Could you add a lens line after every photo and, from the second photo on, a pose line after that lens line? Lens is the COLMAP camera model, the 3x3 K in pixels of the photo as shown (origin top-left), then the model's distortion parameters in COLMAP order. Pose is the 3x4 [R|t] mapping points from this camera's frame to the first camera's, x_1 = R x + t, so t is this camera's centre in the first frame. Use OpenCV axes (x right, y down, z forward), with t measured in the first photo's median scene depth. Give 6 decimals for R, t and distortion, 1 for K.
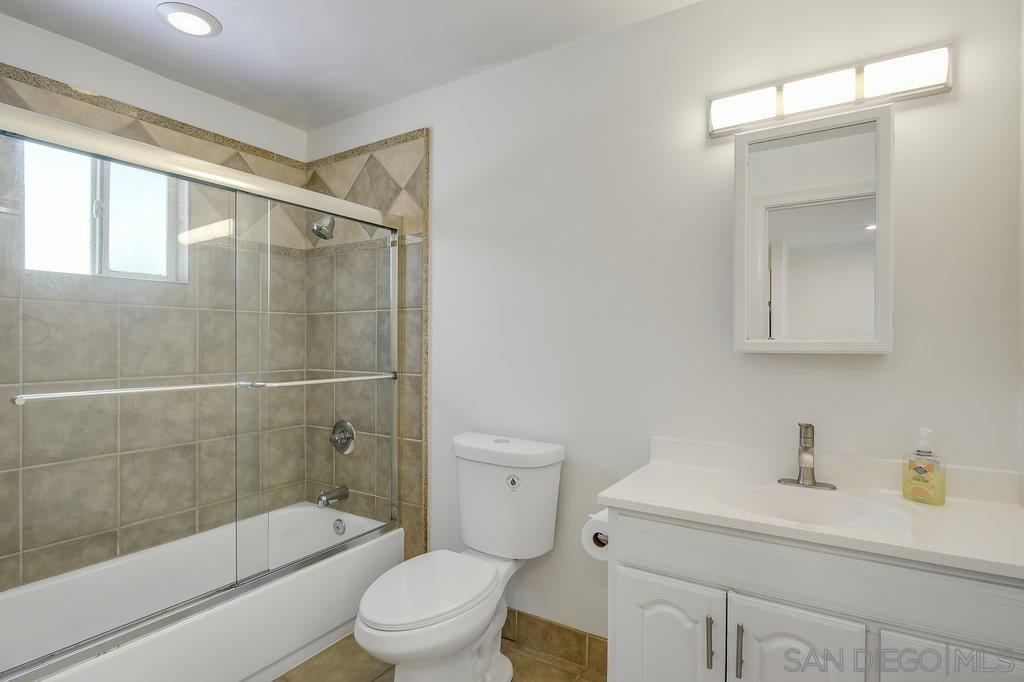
lens RADIAL K [[513.3, 0, 516.6], [0, 513.3, 342.9], [0, 0, 1]] dist [-0.009185, -0.000059]
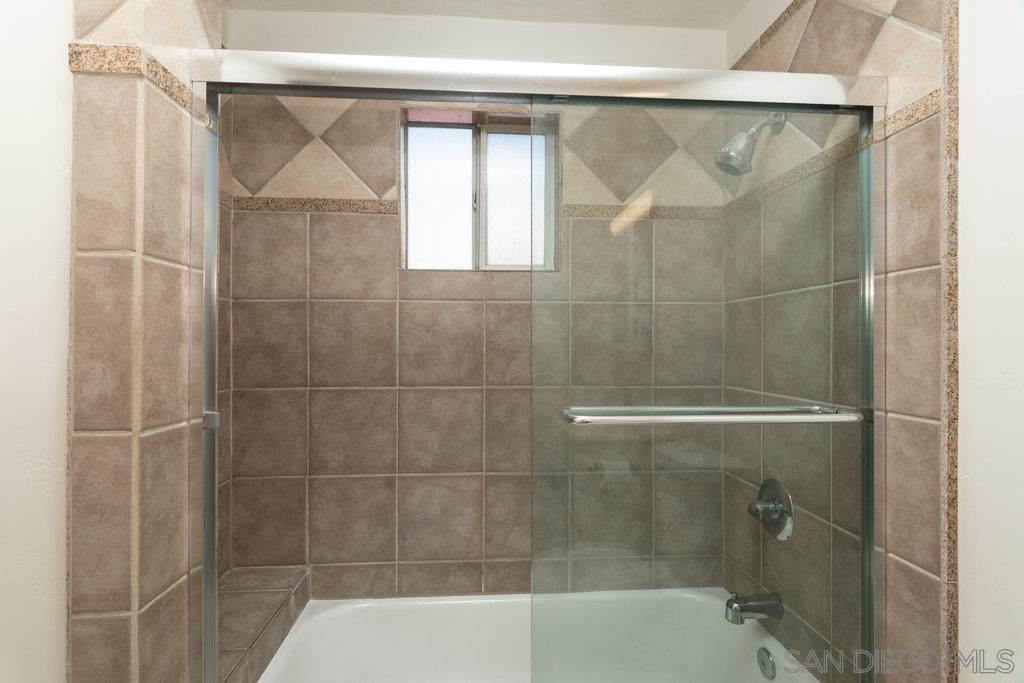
lens RADIAL K [[504.7, 0, 512.4], [0, 504.7, 339.4], [0, 0, 1]] dist [0.002086, -0.000761]
pose [[0.586687, -0.006969, -0.809784, -0.055673], [-0.004447, 0.999920, -0.011827, 0.000111], [0.809802, 0.010540, 0.586609, 0.494919]]
